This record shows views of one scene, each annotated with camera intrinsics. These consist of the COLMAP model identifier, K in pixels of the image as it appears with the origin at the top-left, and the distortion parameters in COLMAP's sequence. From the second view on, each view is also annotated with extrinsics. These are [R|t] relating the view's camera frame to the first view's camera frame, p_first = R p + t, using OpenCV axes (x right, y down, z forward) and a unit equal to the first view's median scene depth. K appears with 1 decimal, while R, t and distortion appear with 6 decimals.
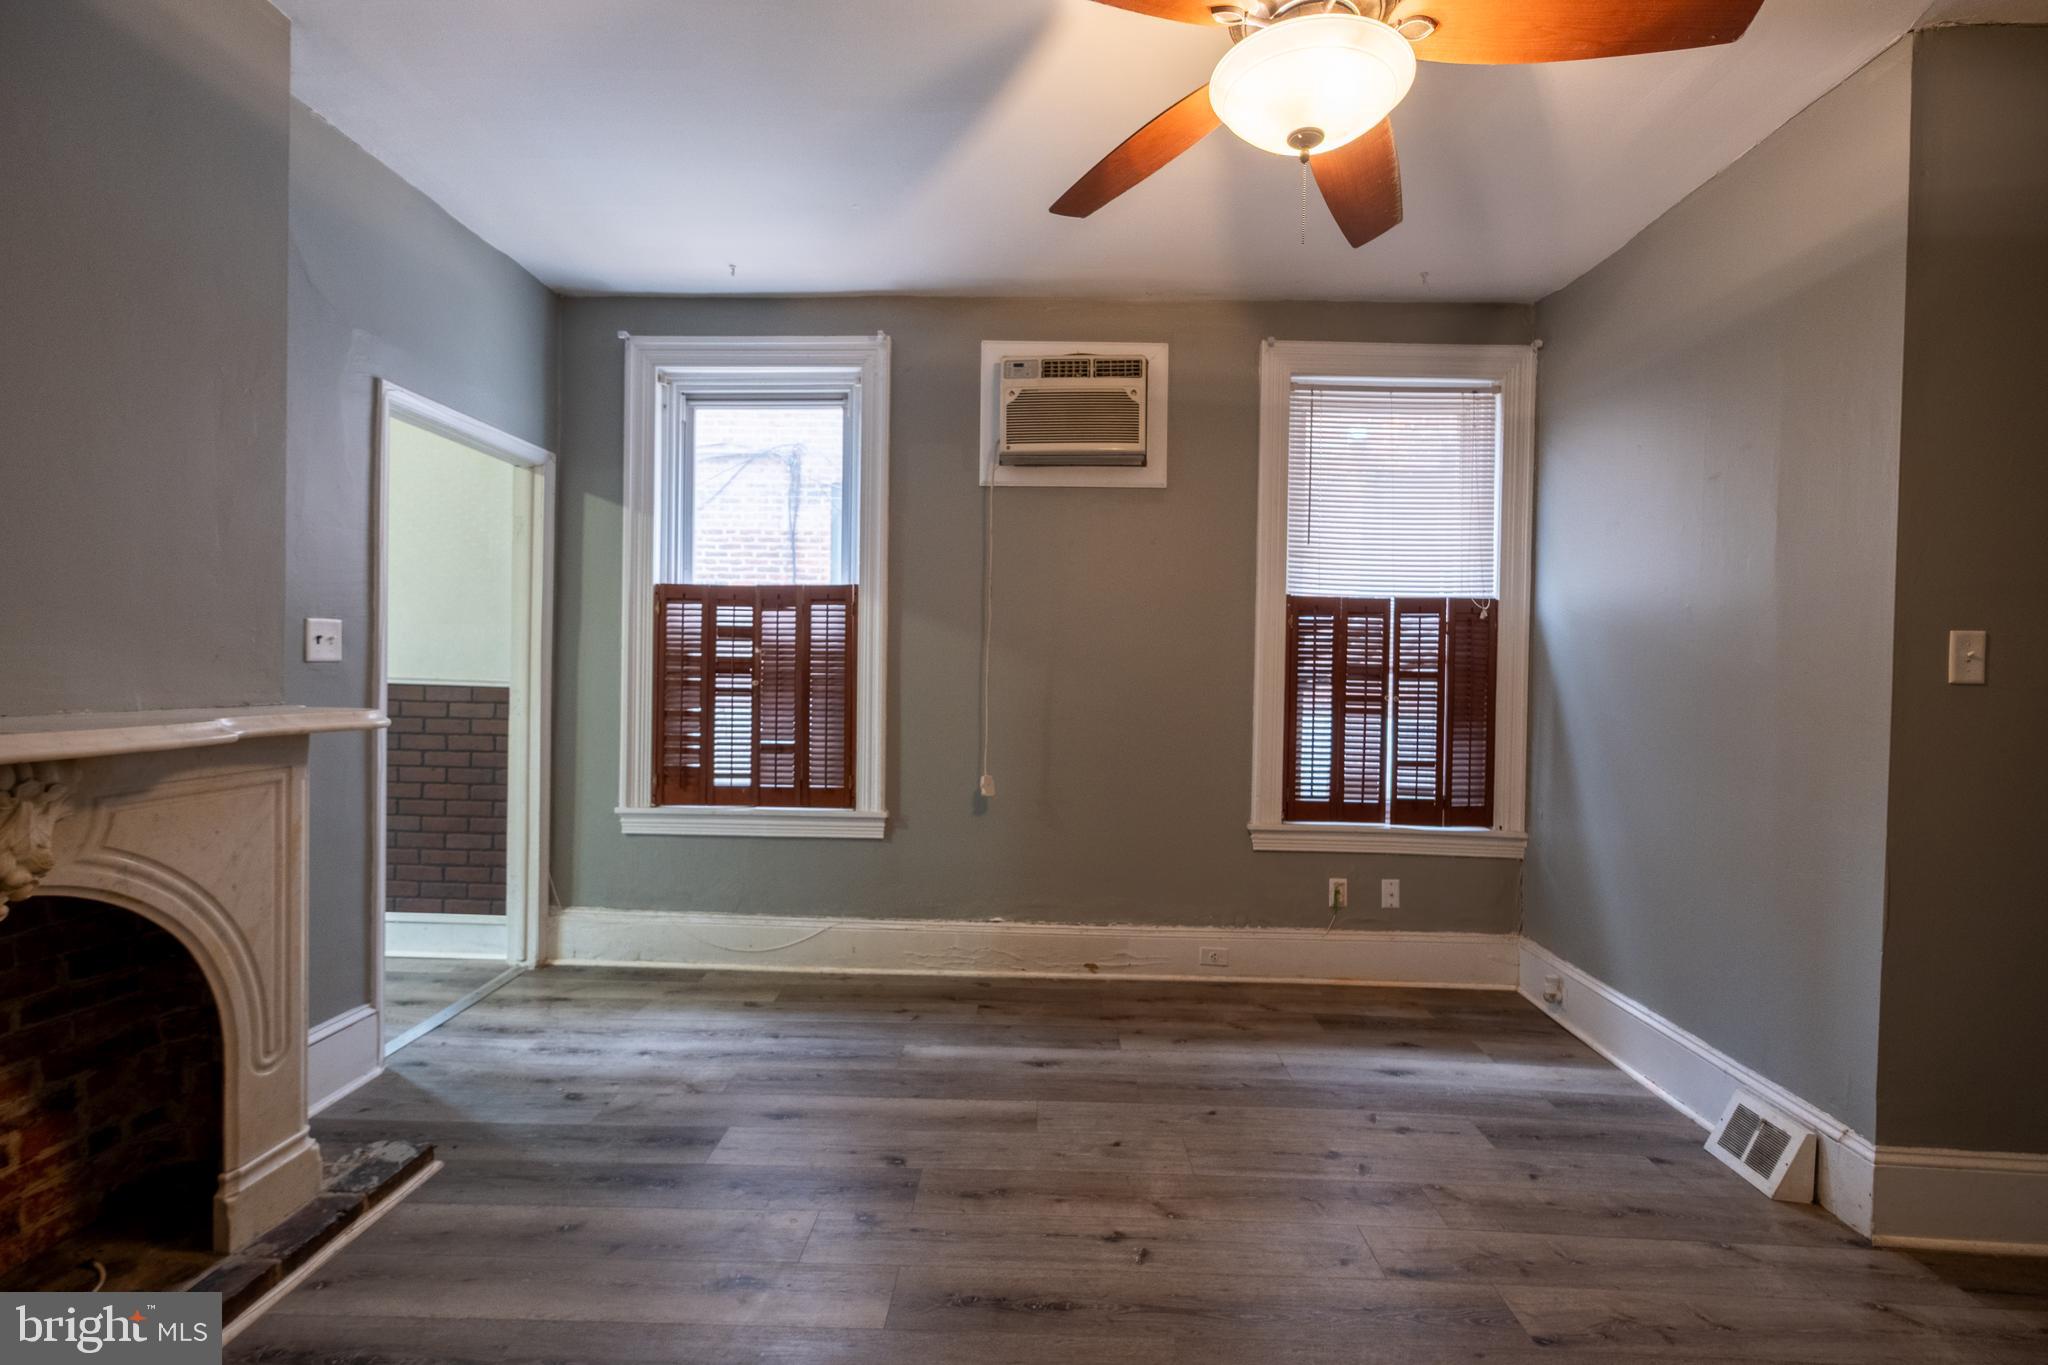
lens RADIAL K [[892.2, 0, 1026.6], [0, 892.2, 681.3], [0, 0, 1]] dist [-0.008920, 0.000885]
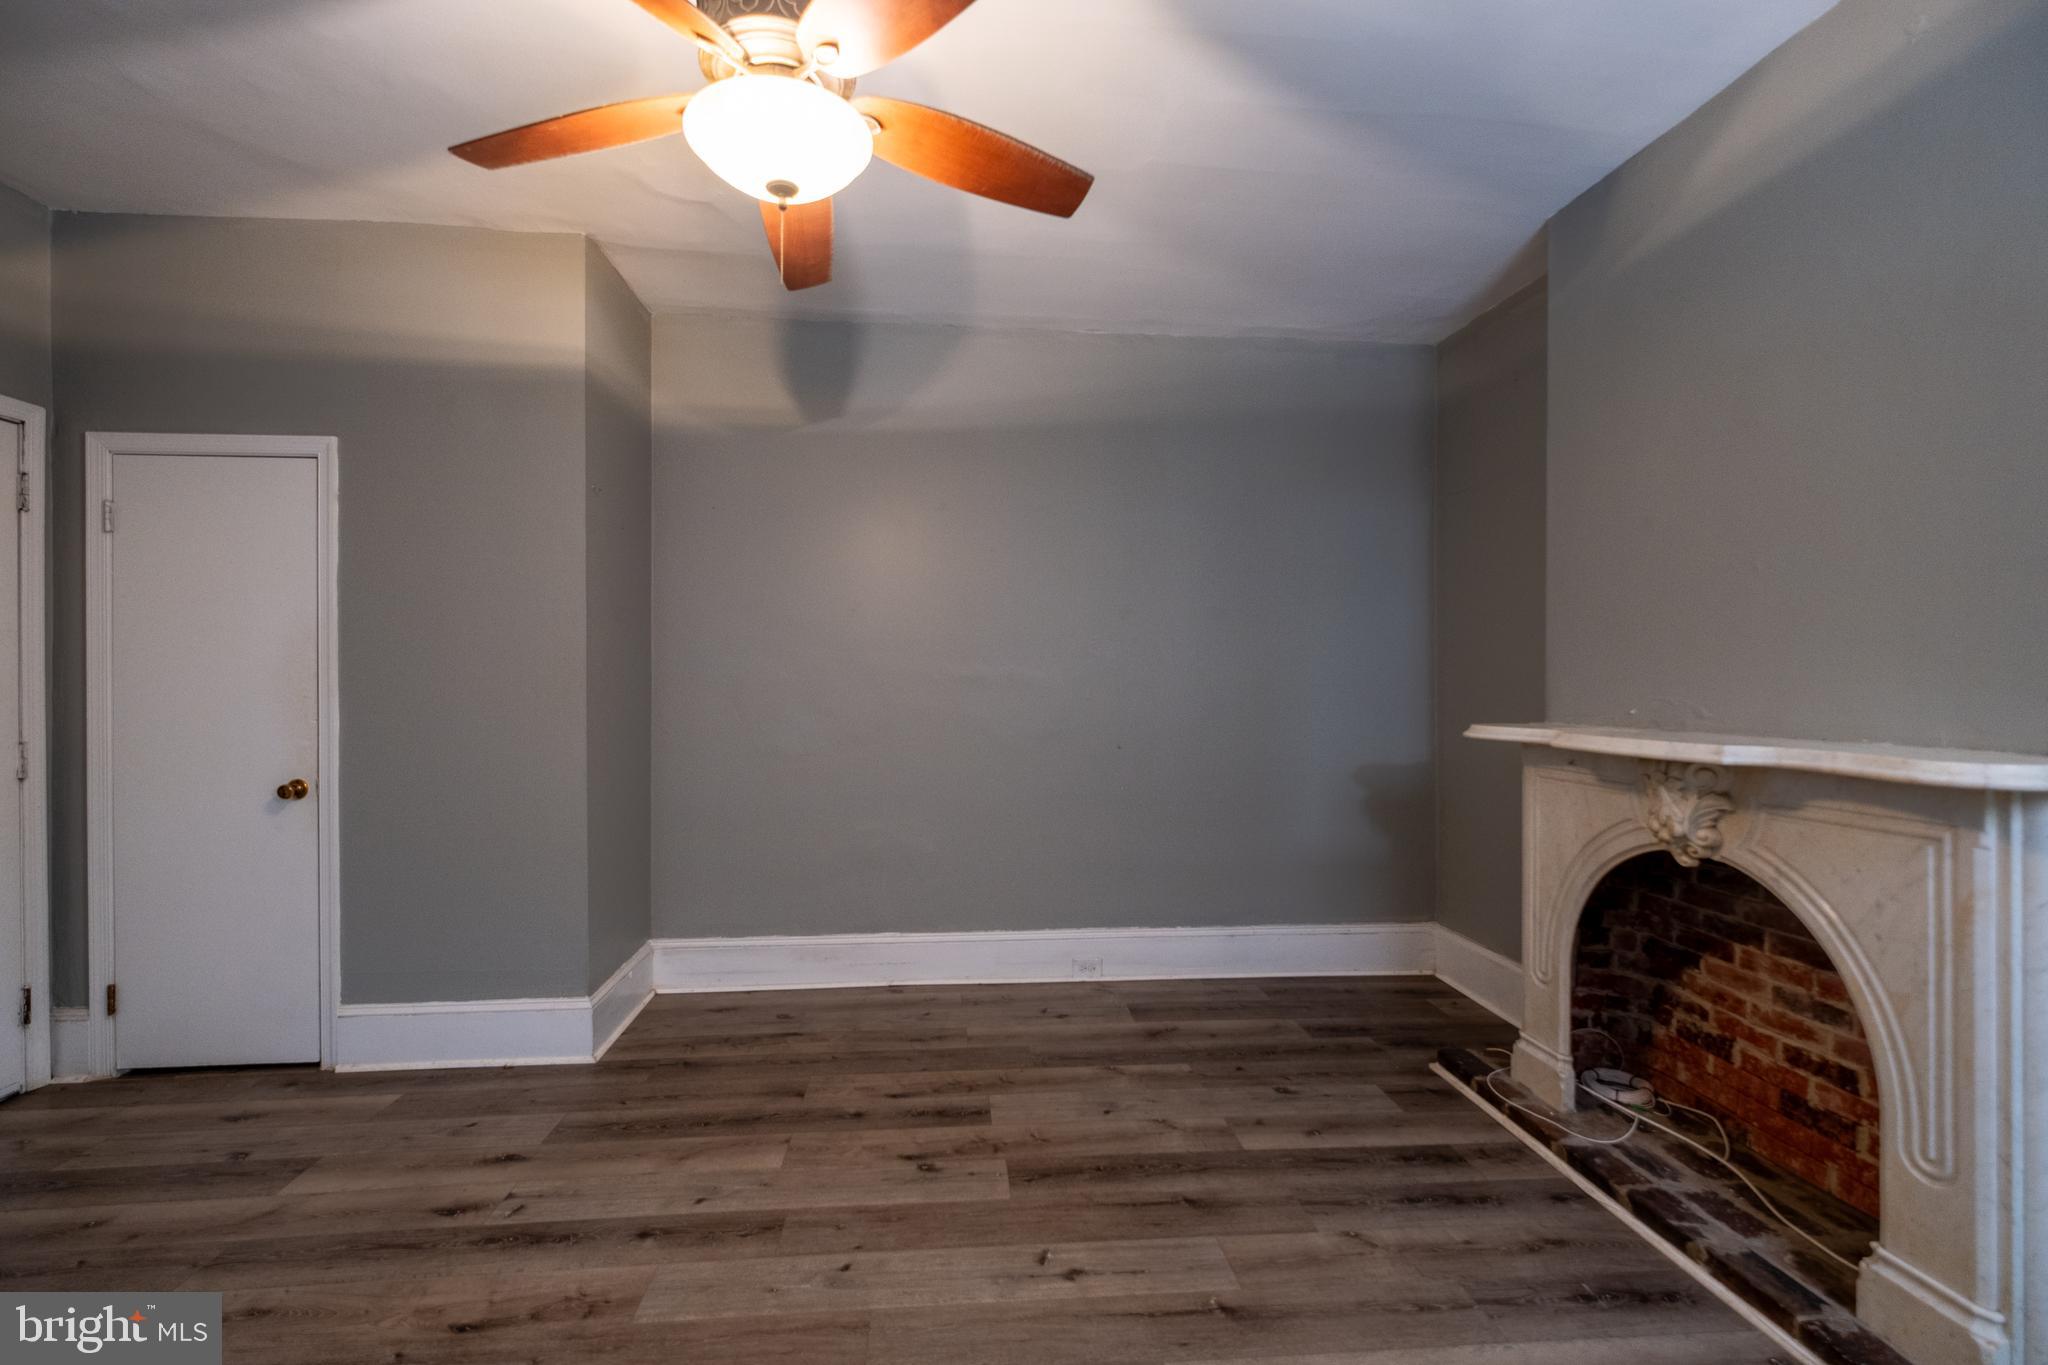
lens RADIAL K [[890.0, 0, 1024.2], [0, 890.0, 685.1], [0, 0, 1]] dist [-0.007148, 0.000625]
pose [[-0.992900, -0.023044, -0.116699, 0.083285], [-0.024488, 0.999640, 0.010952, -0.015713], [0.116405, 0.013732, -0.993107, 1.320888]]
